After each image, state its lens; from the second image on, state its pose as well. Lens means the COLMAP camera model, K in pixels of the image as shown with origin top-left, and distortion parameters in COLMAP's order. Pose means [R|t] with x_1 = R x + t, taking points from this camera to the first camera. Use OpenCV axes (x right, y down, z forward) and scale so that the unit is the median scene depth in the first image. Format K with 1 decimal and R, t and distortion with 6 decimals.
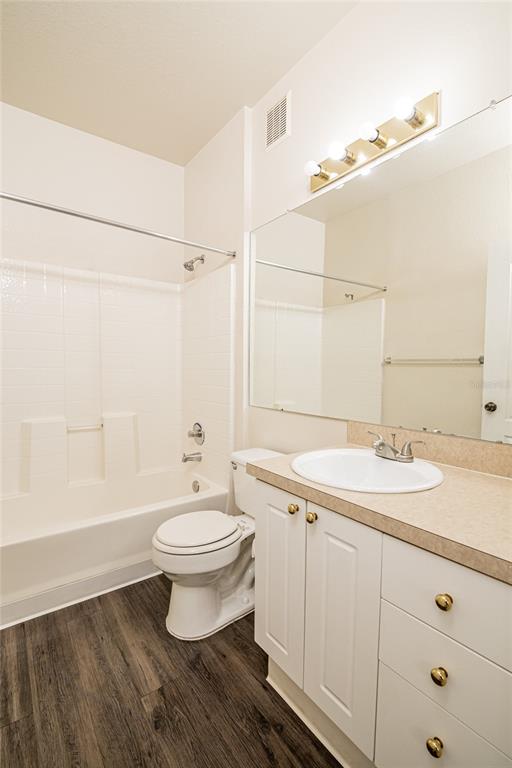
lens RADIAL K [[350.7, 0, 253.1], [0, 350.7, 386.2], [0, 0, 1]] dist [-0.015111, 0.001166]
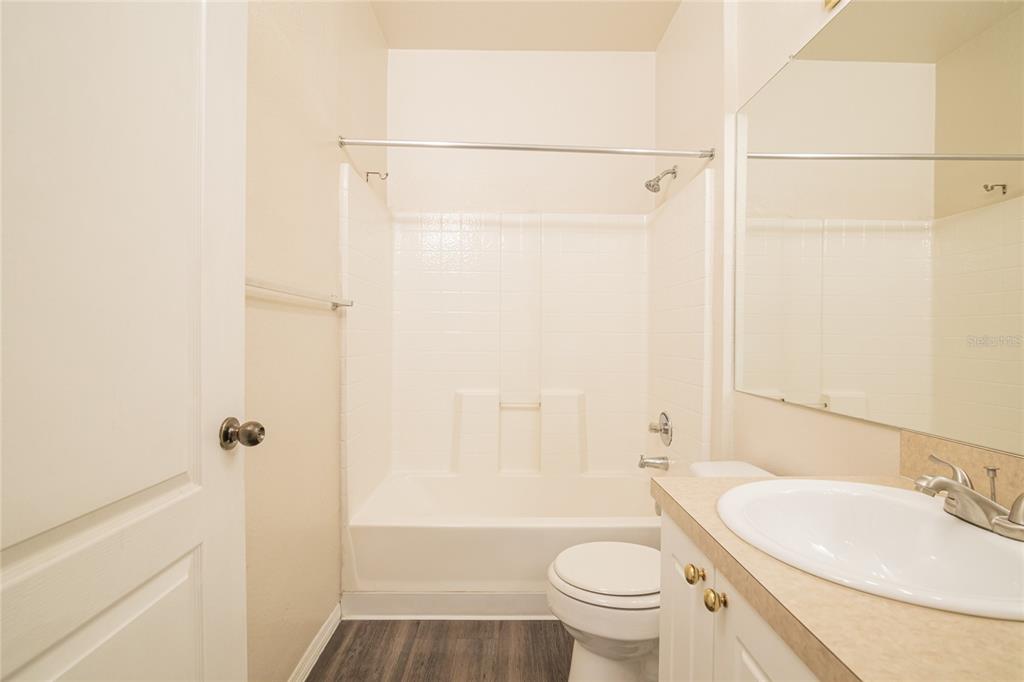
lens RADIAL K [[467.6, 0, 511.7], [0, 467.6, 338.5], [0, 0, 1]] dist [-0.015111, 0.001166]
pose [[0.810702, -0.000047, -0.585459, 0.154453], [-0.029952, 0.998687, -0.041556, 0.010565], [0.584693, 0.051225, 0.809636, 0.111016]]
